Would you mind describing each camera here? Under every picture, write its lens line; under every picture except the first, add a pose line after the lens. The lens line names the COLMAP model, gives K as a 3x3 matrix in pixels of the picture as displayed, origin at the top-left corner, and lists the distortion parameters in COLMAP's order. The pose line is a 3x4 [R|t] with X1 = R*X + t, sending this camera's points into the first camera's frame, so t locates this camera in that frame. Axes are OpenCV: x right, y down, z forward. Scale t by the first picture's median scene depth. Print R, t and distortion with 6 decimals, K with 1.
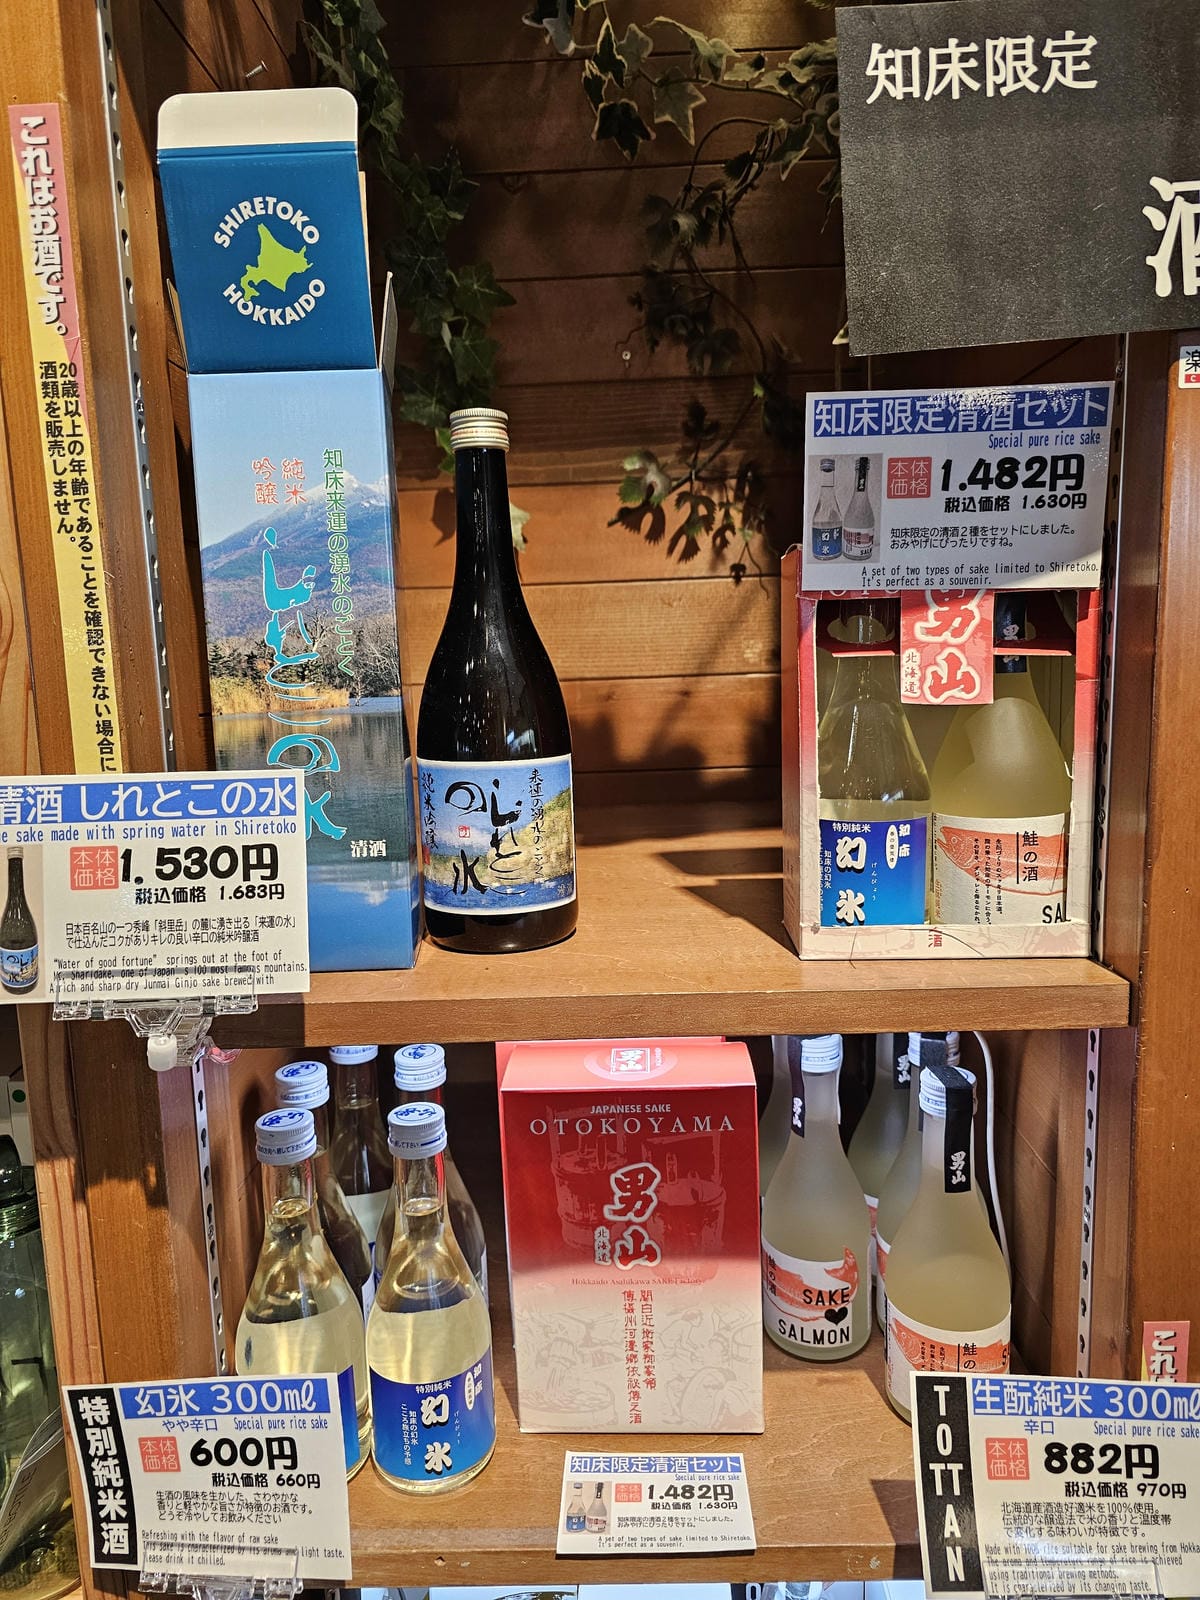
lens RADIAL K [[1081.4, 0, 600.0], [0, 1081.4, 800.0], [0, 0, 1]] dist [0.040136, -0.046098]
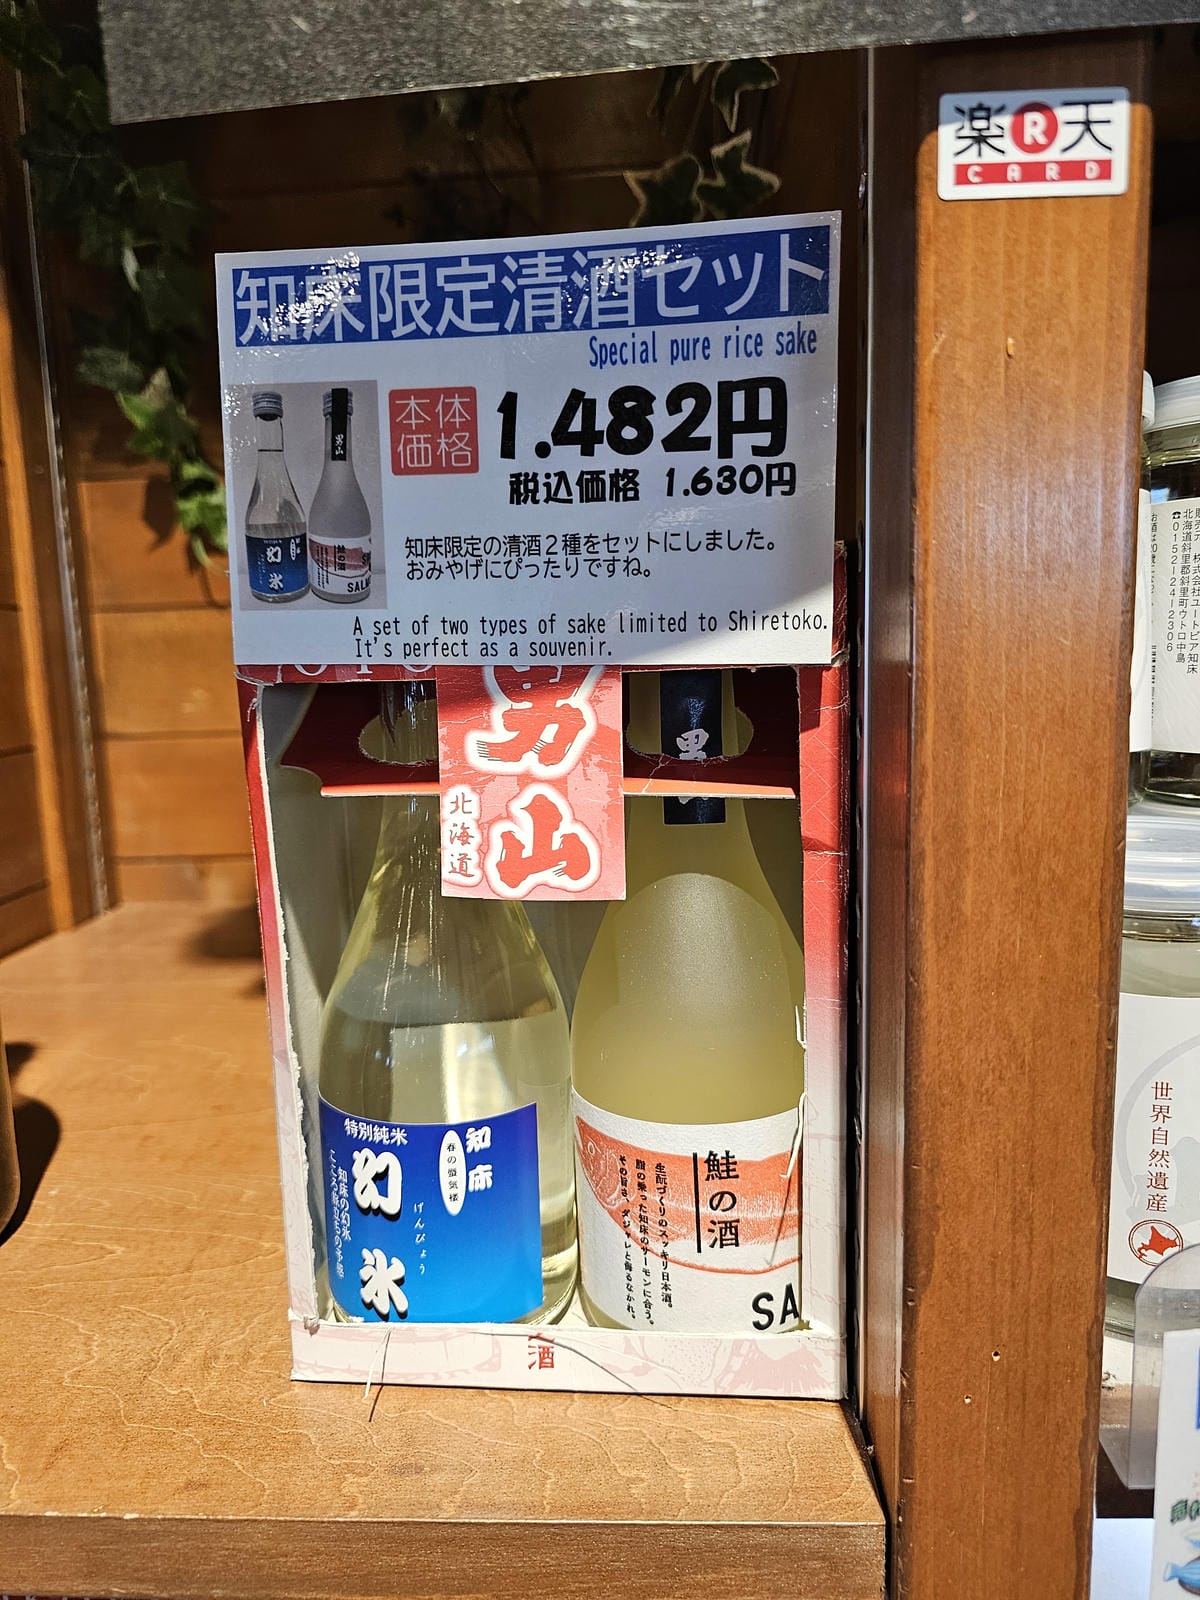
lens RADIAL K [[1098.2, 0, 600.0], [0, 1098.2, 800.0], [0, 0, 1]] dist [0.020666, -0.049792]
pose [[0.999591, 0.002810, -0.028454, 0.369454], [-0.002757, 0.999994, 0.001882, -0.136459], [0.028459, -0.001803, 0.999593, 0.520848]]
